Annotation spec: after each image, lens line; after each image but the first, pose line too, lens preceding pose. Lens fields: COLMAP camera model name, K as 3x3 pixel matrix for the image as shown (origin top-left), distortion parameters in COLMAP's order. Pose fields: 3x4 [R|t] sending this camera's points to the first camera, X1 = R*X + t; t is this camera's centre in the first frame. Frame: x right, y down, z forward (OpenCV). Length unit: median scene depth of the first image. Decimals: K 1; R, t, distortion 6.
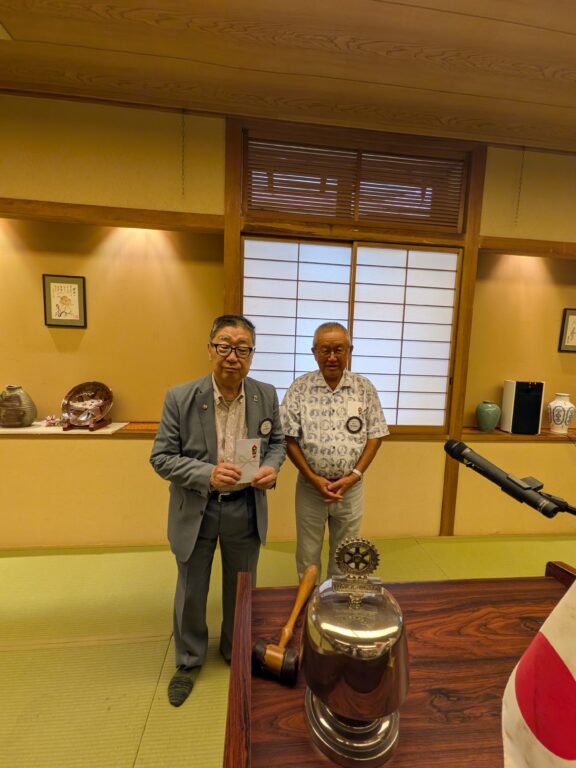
lens RADIAL K [[335.5, 0, 288.4], [0, 335.5, 388.0], [0, 0, 1]] dist [0.003134, 0.001172]
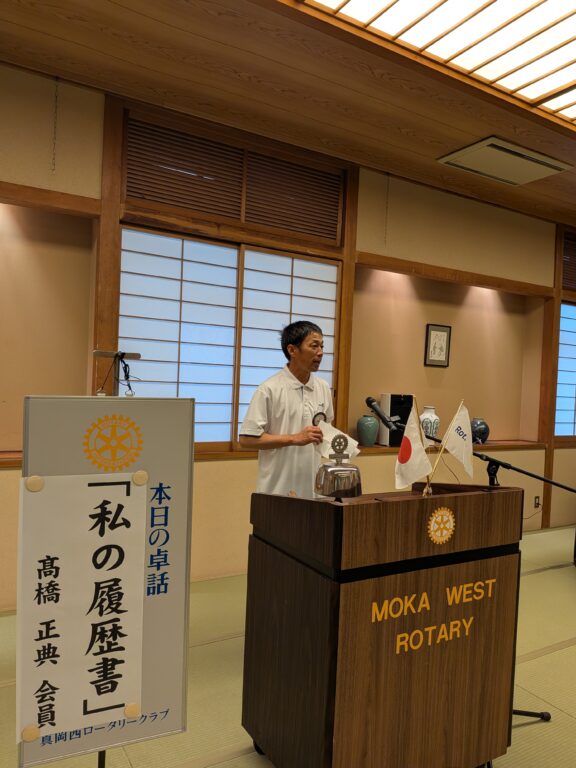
lens RADIAL K [[566.8, 0, 297.5], [0, 566.8, 397.7], [0, 0, 1]] dist [0.025406, -0.044130]
pose [[0.906029, -0.006531, 0.423164, -0.335108], [0.029386, 0.998439, -0.047506, 0.071819], [-0.422193, 0.055477, 0.904807, -0.476028]]
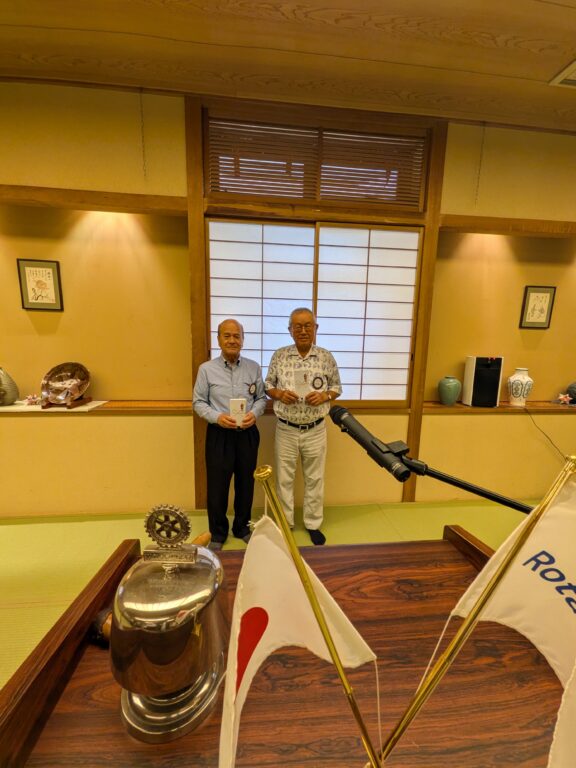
lens RADIAL K [[307.8, 0, 287.7], [0, 307.8, 385.9], [0, 0, 1]] dist [0.009799, -0.004420]
pose [[0.999885, -0.013409, -0.007137, 0.107565], [0.013754, 0.998620, 0.050688, 0.015504], [0.006447, -0.050780, 0.998689, 0.032608]]
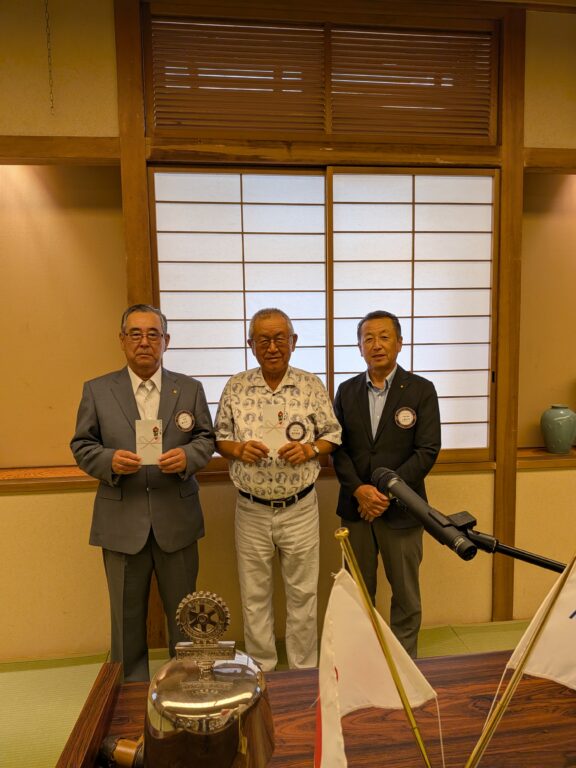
lens RADIAL K [[566.8, 0, 285.8], [0, 566.8, 397.3], [0, 0, 1]] dist [0.025406, -0.044130]
pose [[0.998506, -0.053727, 0.010003, 0.082904], [0.053716, 0.998555, 0.001374, -0.005146], [-0.010062, -0.000834, 0.999949, -0.078443]]
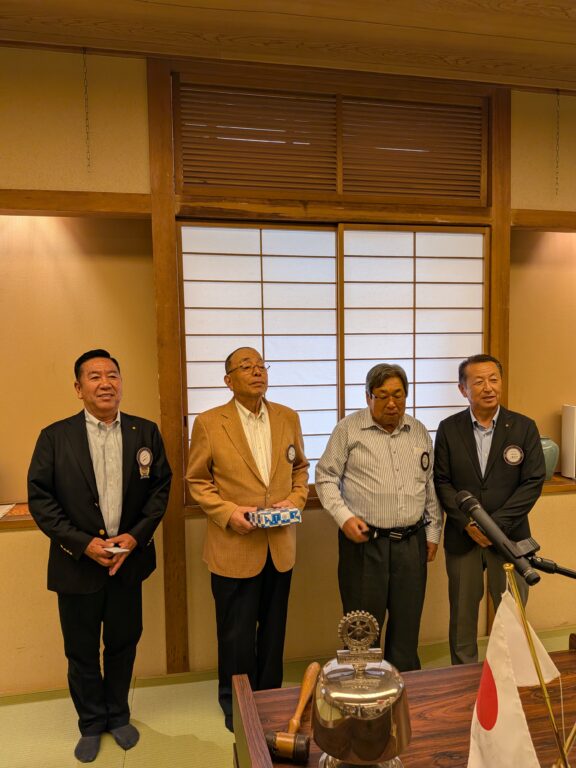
lens RADIAL K [[566.8, 0, 295.0], [0, 566.8, 402.0], [0, 0, 1]] dist [0.025406, -0.044130]
pose [[0.994281, -0.057714, 0.089852, -0.024188], [0.060091, 0.997905, -0.023973, -0.040179], [-0.088281, 0.029235, 0.995667, -0.165765]]
